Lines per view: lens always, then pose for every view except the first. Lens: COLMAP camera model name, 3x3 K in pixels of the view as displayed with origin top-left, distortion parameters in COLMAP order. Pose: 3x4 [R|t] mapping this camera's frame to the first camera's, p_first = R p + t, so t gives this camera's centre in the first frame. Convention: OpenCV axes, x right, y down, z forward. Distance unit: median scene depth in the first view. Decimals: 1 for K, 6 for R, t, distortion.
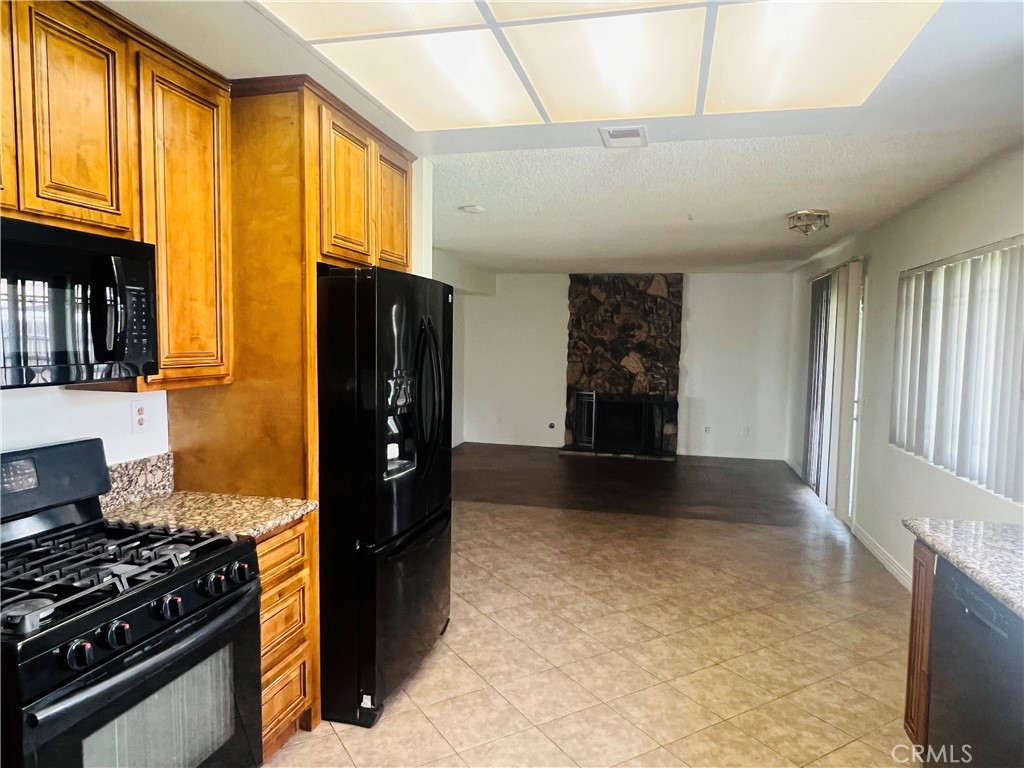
lens RADIAL K [[661.6, 0, 513.2], [0, 661.6, 383.4], [0, 0, 1]] dist [-0.000694, 0.001219]
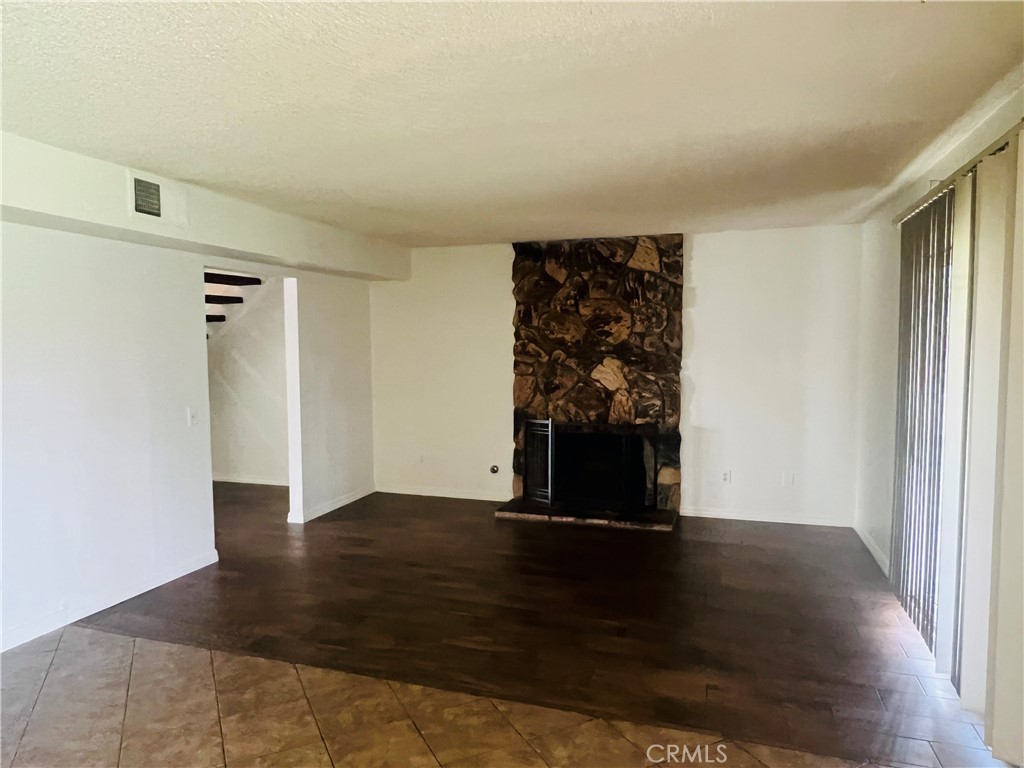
lens RADIAL K [[661.6, 0, 510.7], [0, 661.6, 381.4], [0, 0, 1]] dist [-0.000694, 0.001219]
pose [[0.996389, -0.019099, -0.082735, 0.138104], [0.018418, 0.999790, -0.008994, -0.020078], [0.082890, 0.007437, 0.996531, 0.341340]]
